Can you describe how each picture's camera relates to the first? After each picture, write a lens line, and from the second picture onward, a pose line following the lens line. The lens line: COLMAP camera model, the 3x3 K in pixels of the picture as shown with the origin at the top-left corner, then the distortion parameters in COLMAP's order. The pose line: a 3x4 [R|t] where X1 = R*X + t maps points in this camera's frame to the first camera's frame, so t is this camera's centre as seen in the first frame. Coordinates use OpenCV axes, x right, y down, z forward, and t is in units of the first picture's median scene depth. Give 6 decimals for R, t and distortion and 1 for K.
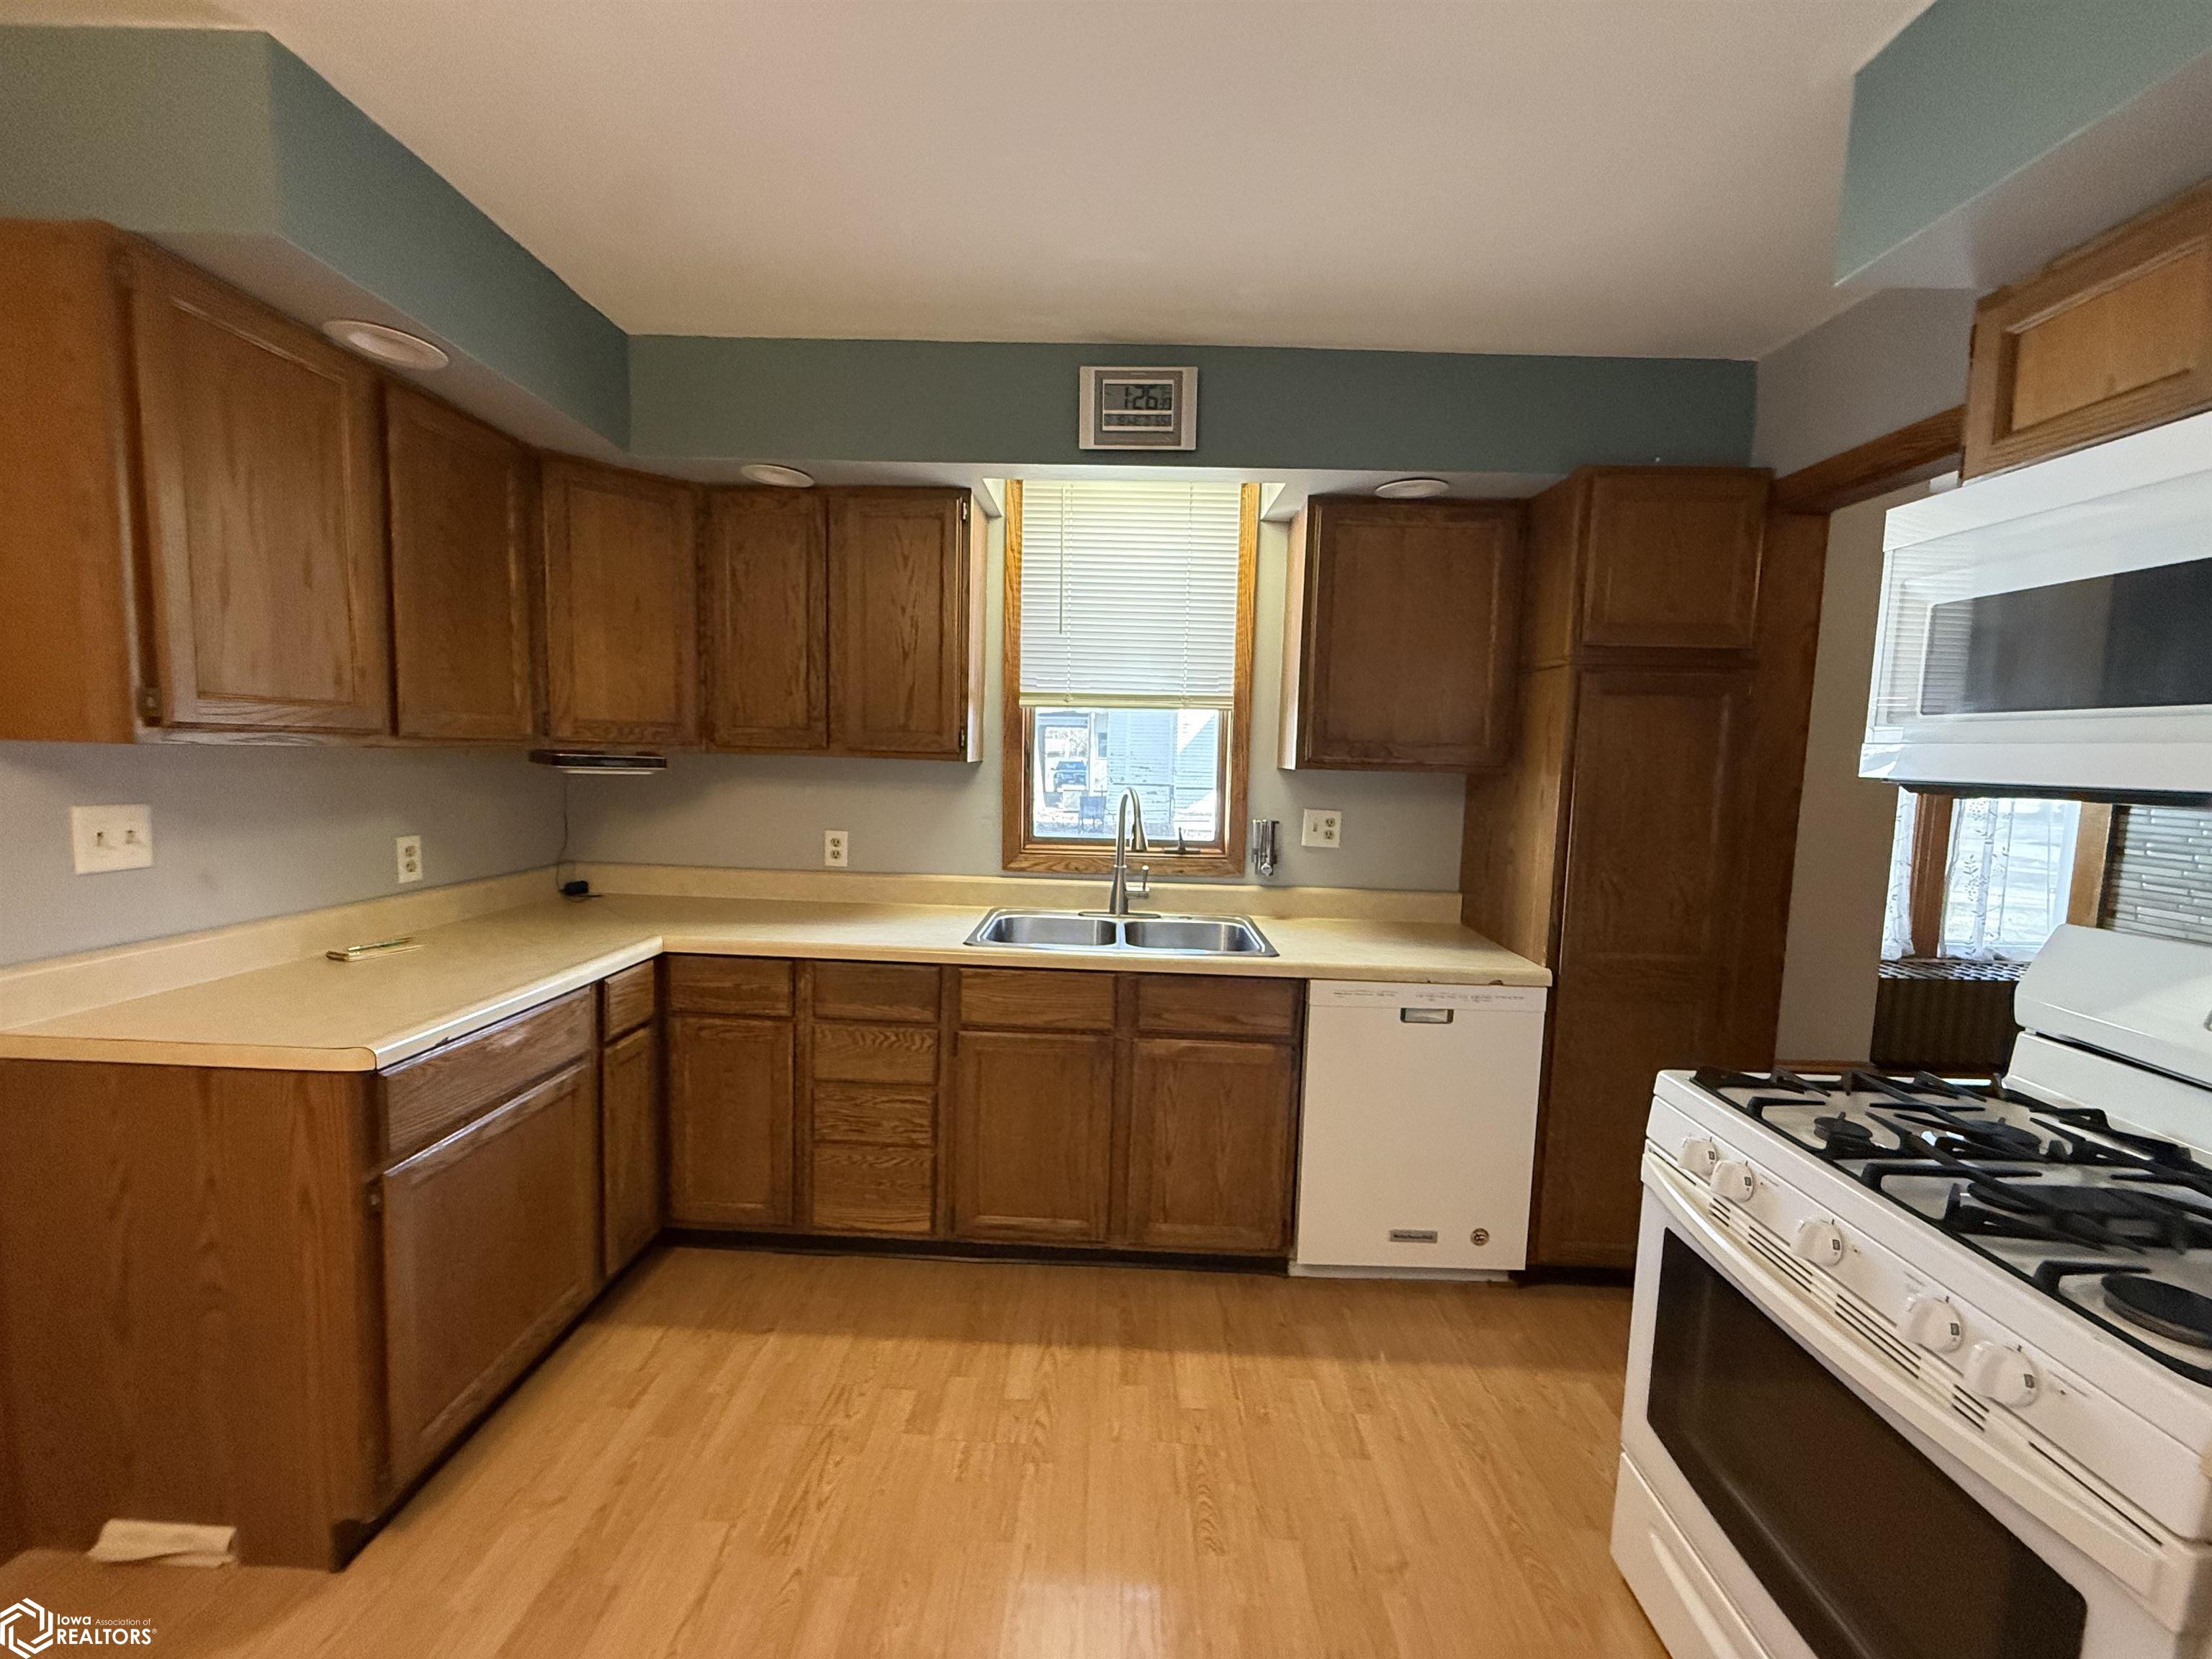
lens RADIAL K [[879.6, 0, 1094.5], [0, 879.6, 826.2], [0, 0, 1]] dist [0.000780, -0.000449]
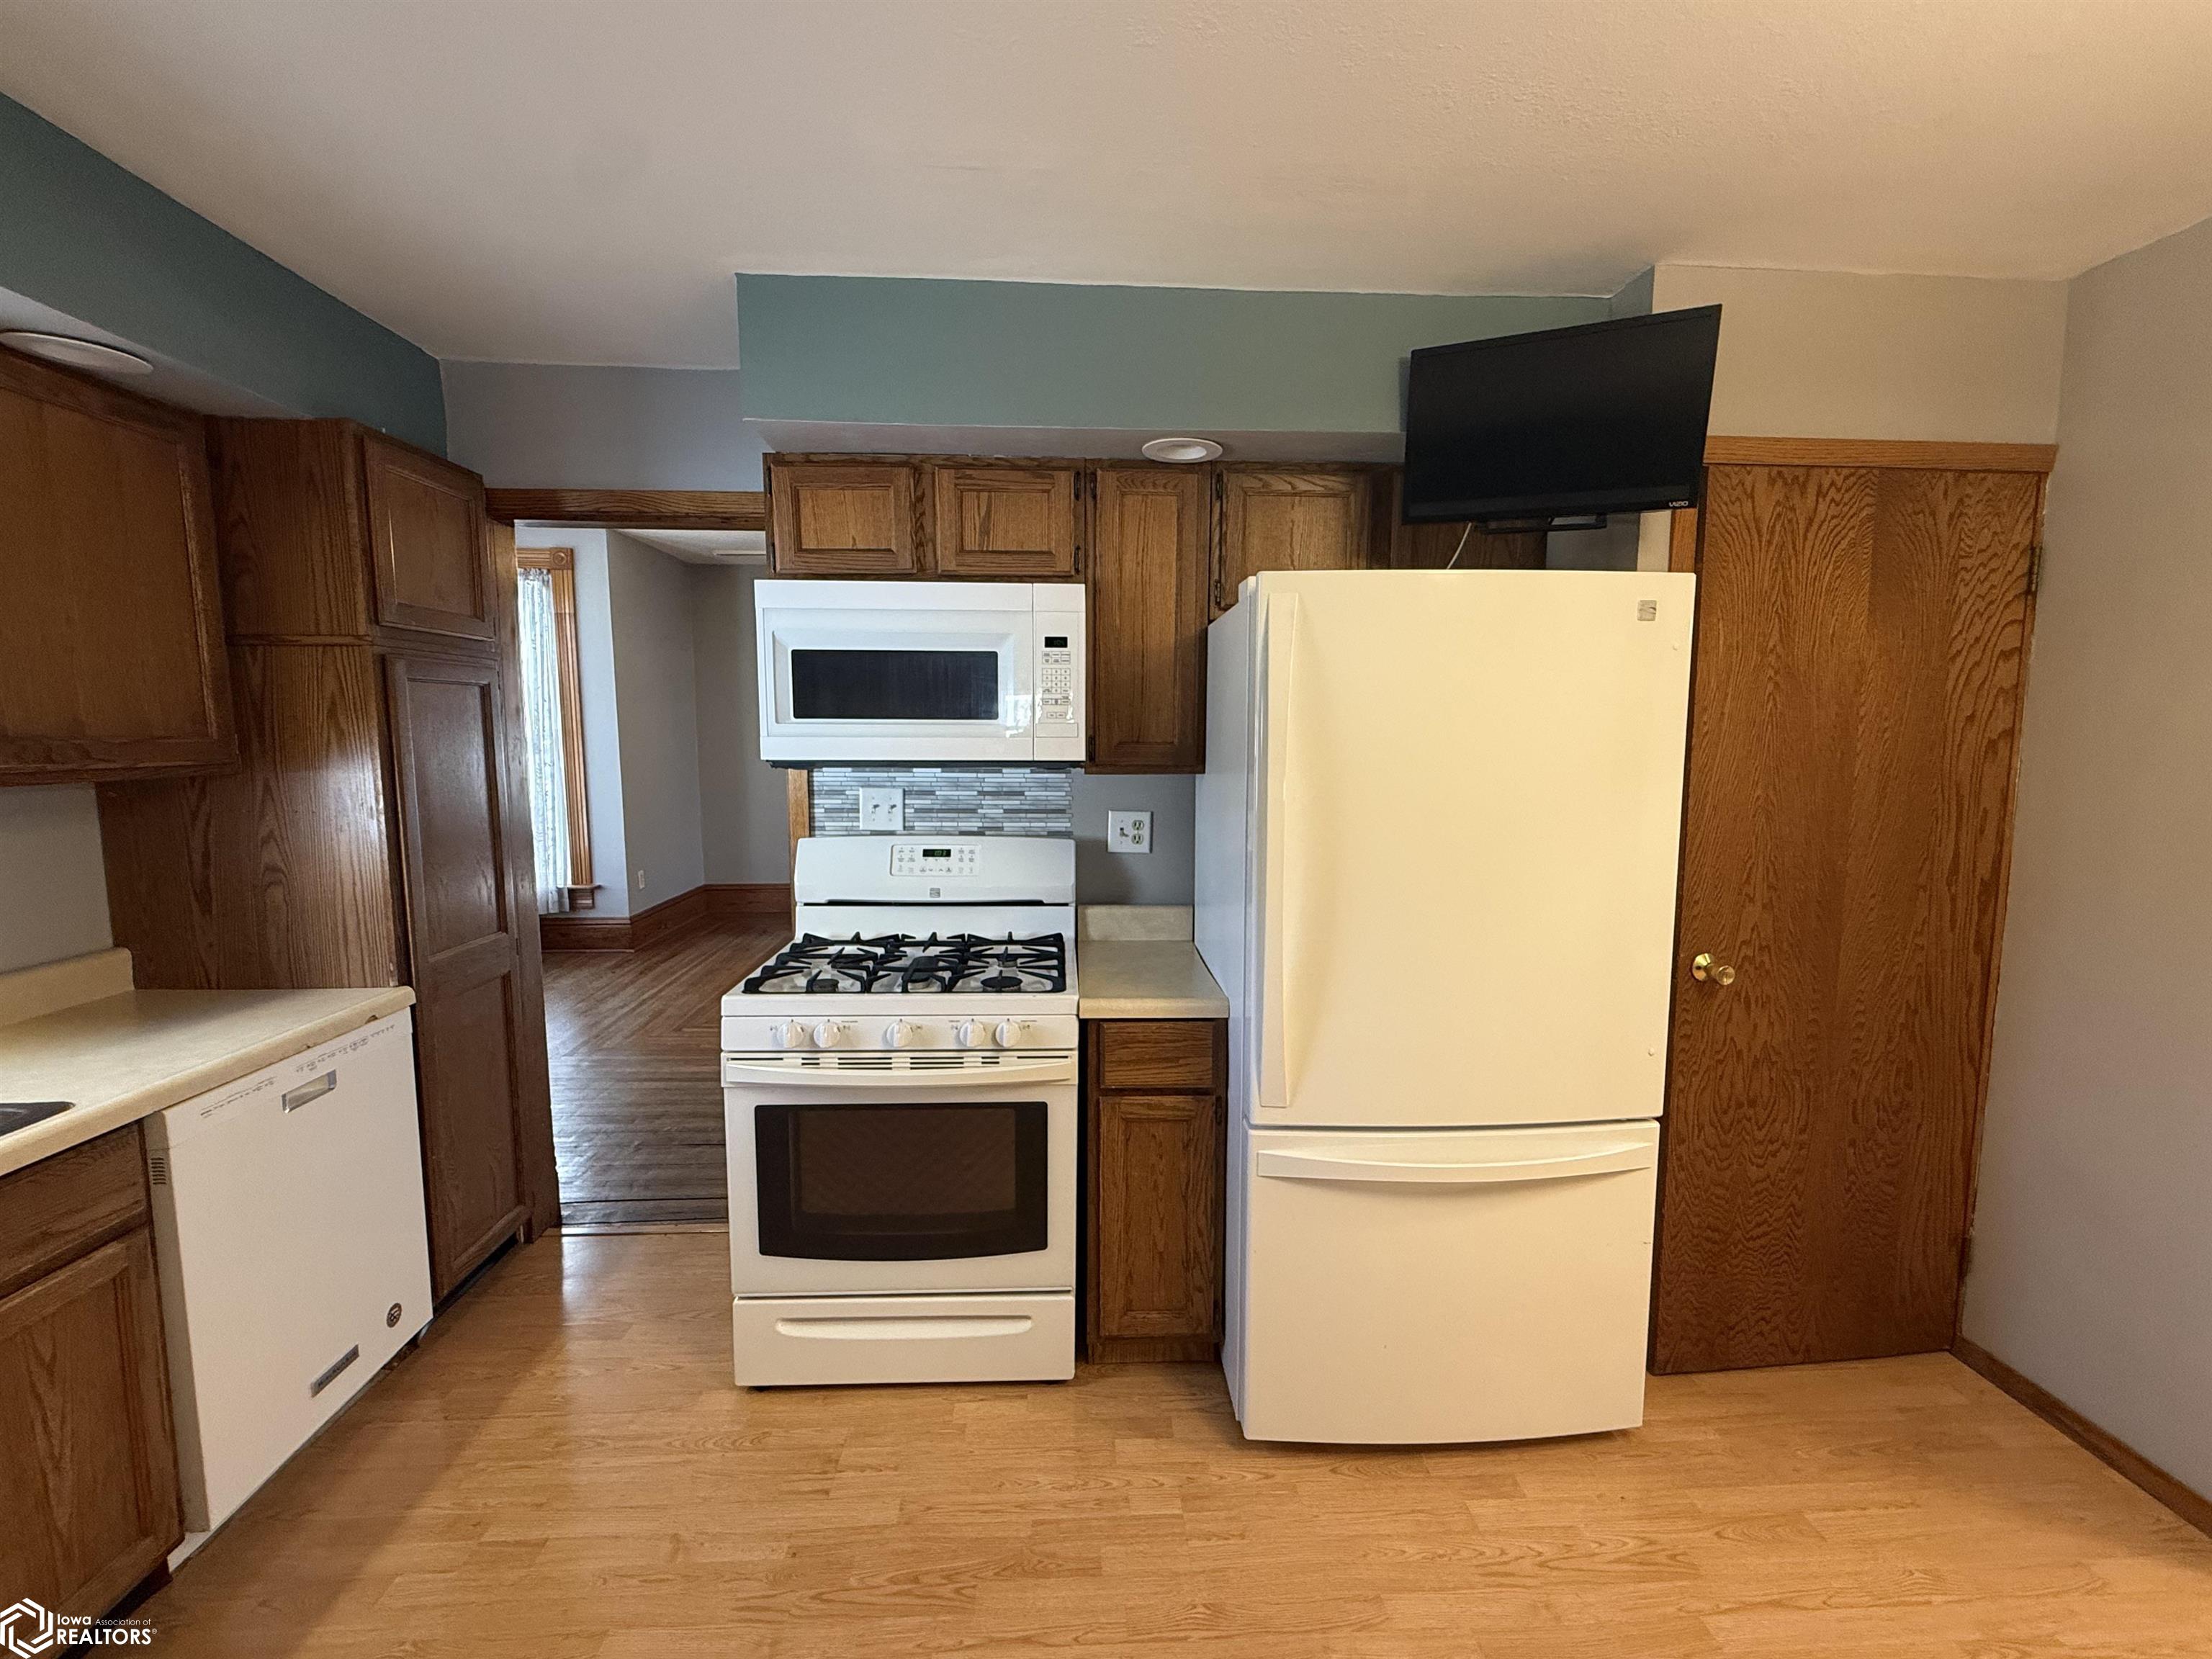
lens RADIAL K [[952.8, 0, 1095.4], [0, 952.8, 831.8], [0, 0, 1]] dist [-0.002249, 0.001000]
pose [[-0.083855, -0.129028, 0.988089, -0.484030], [0.086040, 0.986941, 0.136180, -0.065551], [-0.992756, 0.096435, -0.071658, 0.354506]]
